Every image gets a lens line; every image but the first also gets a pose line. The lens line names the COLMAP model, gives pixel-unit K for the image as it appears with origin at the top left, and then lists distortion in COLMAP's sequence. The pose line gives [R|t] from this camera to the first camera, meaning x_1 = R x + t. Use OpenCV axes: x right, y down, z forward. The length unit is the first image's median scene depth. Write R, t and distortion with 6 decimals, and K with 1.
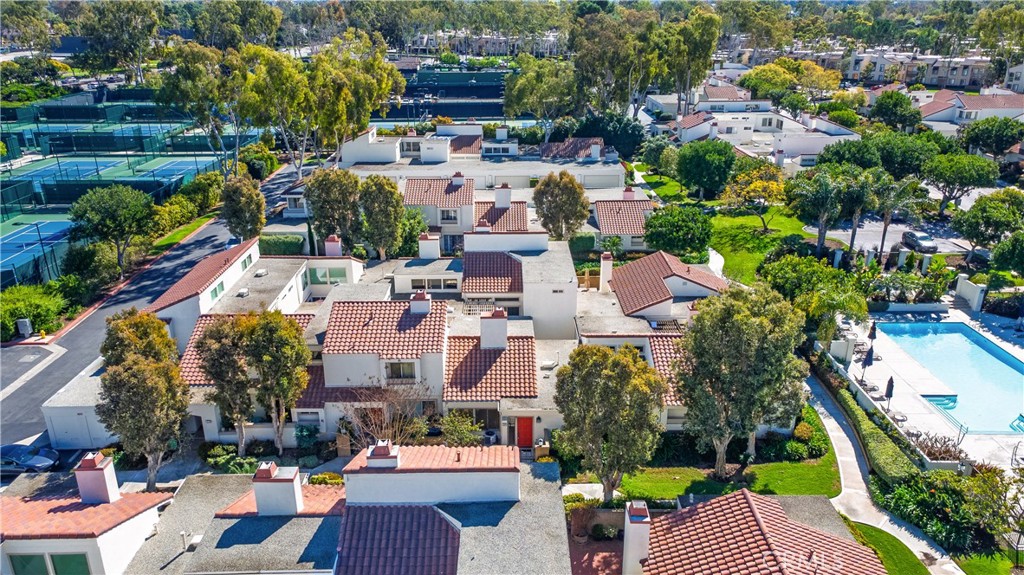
lens RADIAL K [[746.4, 0, 507.7], [0, 746.4, 291.2], [0, 0, 1]] dist [0.045867, 0.001116]
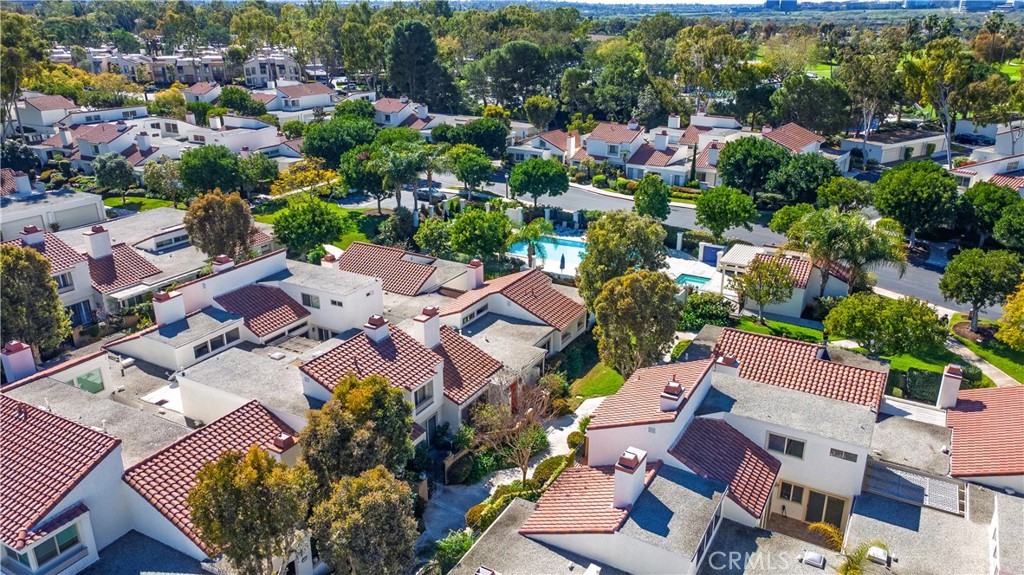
lens RADIAL K [[746.4, 0, 507.7], [0, 746.4, 291.2], [0, 0, 1]] dist [0.045867, 0.001116]
pose [[0.500119, -0.303814, 0.810912, -0.765073], [0.305828, 0.938059, 0.162835, -0.128627], [-0.810155, 0.166563, 0.562056, 0.339814]]
